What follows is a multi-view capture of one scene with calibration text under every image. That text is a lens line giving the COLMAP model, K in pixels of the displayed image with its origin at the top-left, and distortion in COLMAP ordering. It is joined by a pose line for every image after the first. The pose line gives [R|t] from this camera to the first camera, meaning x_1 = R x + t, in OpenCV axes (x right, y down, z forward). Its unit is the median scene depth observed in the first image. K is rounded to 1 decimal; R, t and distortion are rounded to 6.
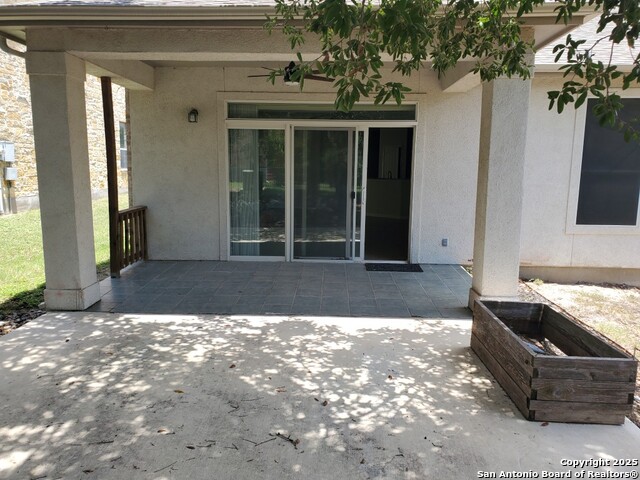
lens RADIAL K [[490.8, 0, 320.0], [0, 490.8, 240.0], [0, 0, 1]] dist [0.005416, 0.002097]
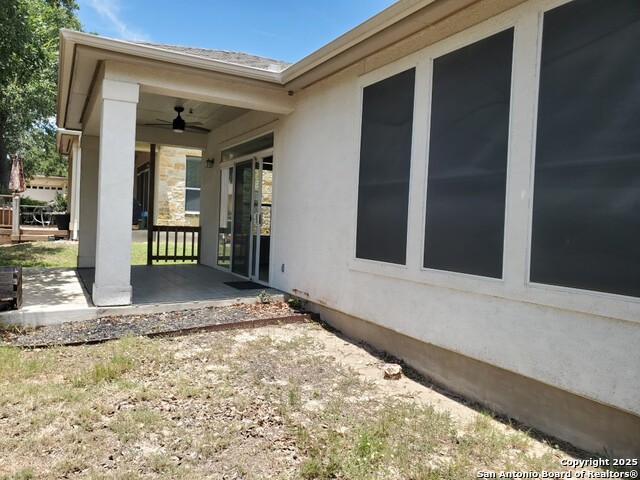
lens RADIAL K [[490.8, 0, 320.0], [0, 490.8, 240.0], [0, 0, 1]] dist [0.005416, 0.002097]
pose [[0.507869, 0.038493, -0.860574, 1.111608], [-0.169219, 0.983995, -0.055851, -0.007495], [0.844650, 0.173990, 0.506255, 0.580499]]
